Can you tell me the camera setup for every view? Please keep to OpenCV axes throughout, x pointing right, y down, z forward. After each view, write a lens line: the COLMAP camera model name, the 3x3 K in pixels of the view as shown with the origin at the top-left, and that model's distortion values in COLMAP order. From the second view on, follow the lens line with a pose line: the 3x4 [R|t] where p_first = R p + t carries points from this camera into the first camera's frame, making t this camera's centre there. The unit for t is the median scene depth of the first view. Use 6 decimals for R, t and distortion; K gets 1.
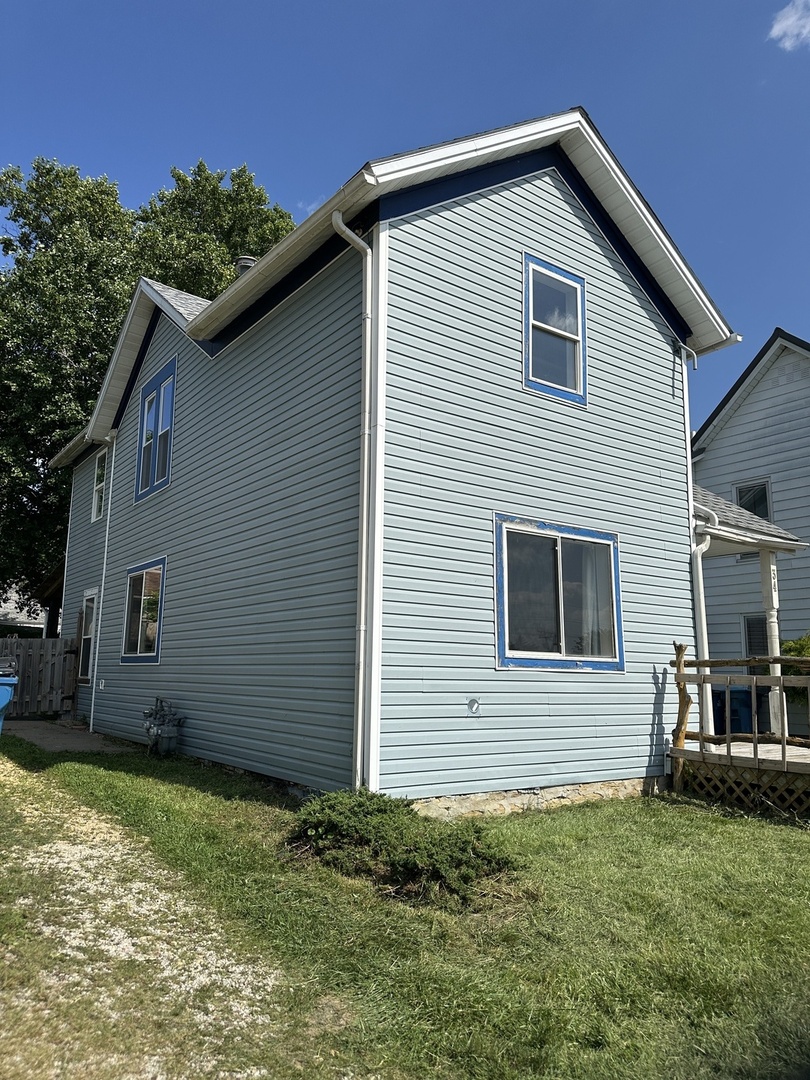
lens RADIAL K [[768.6, 0, 404.2], [0, 768.6, 536.7], [0, 0, 1]] dist [0.022438, -0.014537]
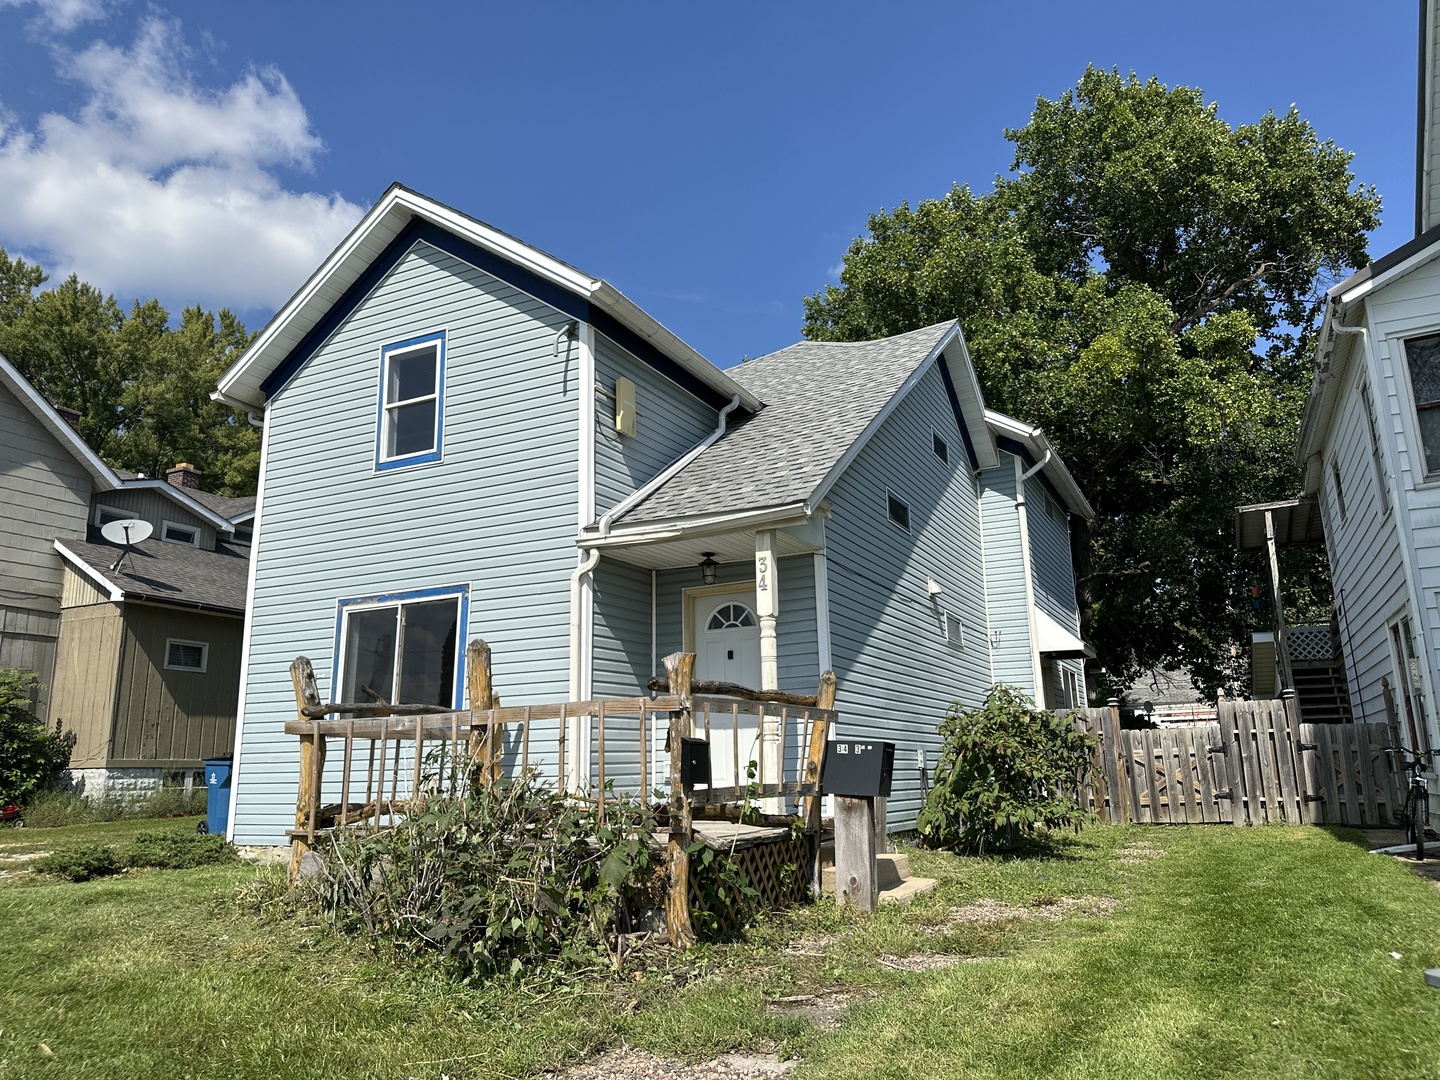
lens RADIAL K [[1024.8, 0, 720.4], [0, 1024.8, 539.9], [0, 0, 1]] dist [0.022438, -0.014537]
pose [[0.458807, -0.215842, -0.861922, 1.505600], [0.183831, 0.972117, -0.145582, 0.183036], [0.869312, -0.091654, 0.485692, 0.670961]]
